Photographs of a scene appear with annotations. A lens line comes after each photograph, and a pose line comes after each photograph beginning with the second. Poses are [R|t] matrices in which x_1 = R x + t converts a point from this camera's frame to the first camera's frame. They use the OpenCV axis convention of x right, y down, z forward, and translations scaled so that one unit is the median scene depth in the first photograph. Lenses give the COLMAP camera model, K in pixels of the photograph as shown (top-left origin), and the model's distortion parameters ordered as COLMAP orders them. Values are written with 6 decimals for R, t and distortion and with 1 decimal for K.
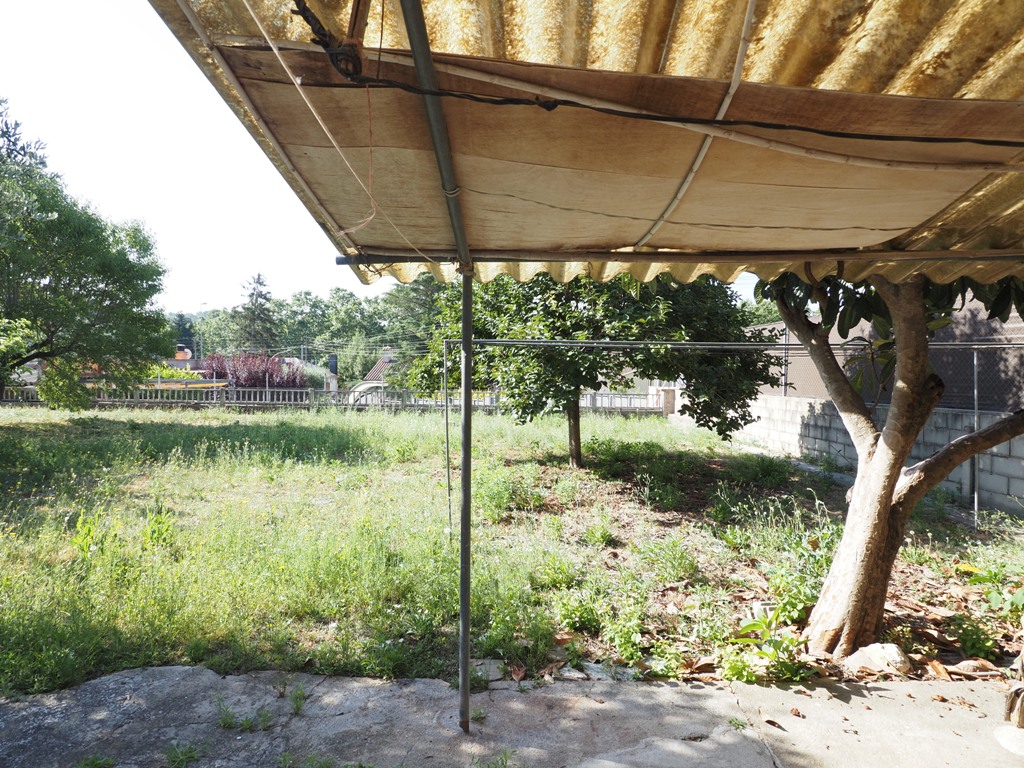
lens RADIAL K [[554.6, 0, 500.3], [0, 554.6, 386.1], [0, 0, 1]] dist [-0.004550, -0.007482]
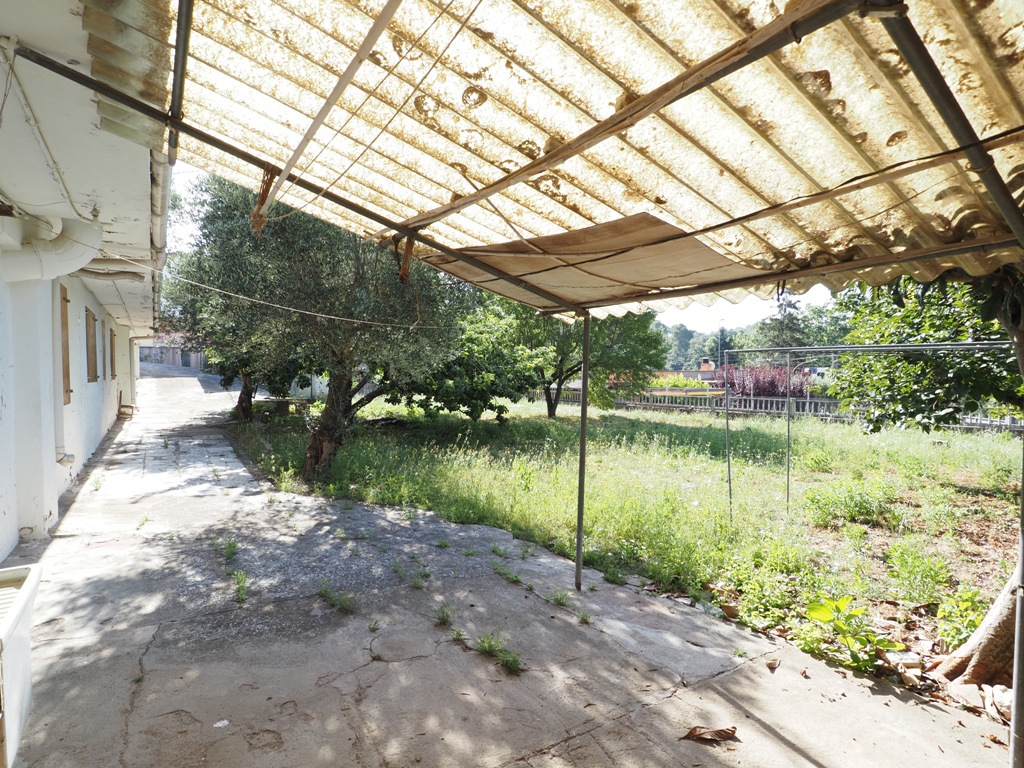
lens RADIAL K [[554.6, 0, 500.3], [0, 554.6, 386.1], [0, 0, 1]] dist [-0.004550, -0.007482]
pose [[0.601820, 0.008890, -0.798582, 0.171578], [-0.023852, 0.999692, -0.006846, 0.002446], [0.798275, 0.023168, 0.601847, -0.034544]]
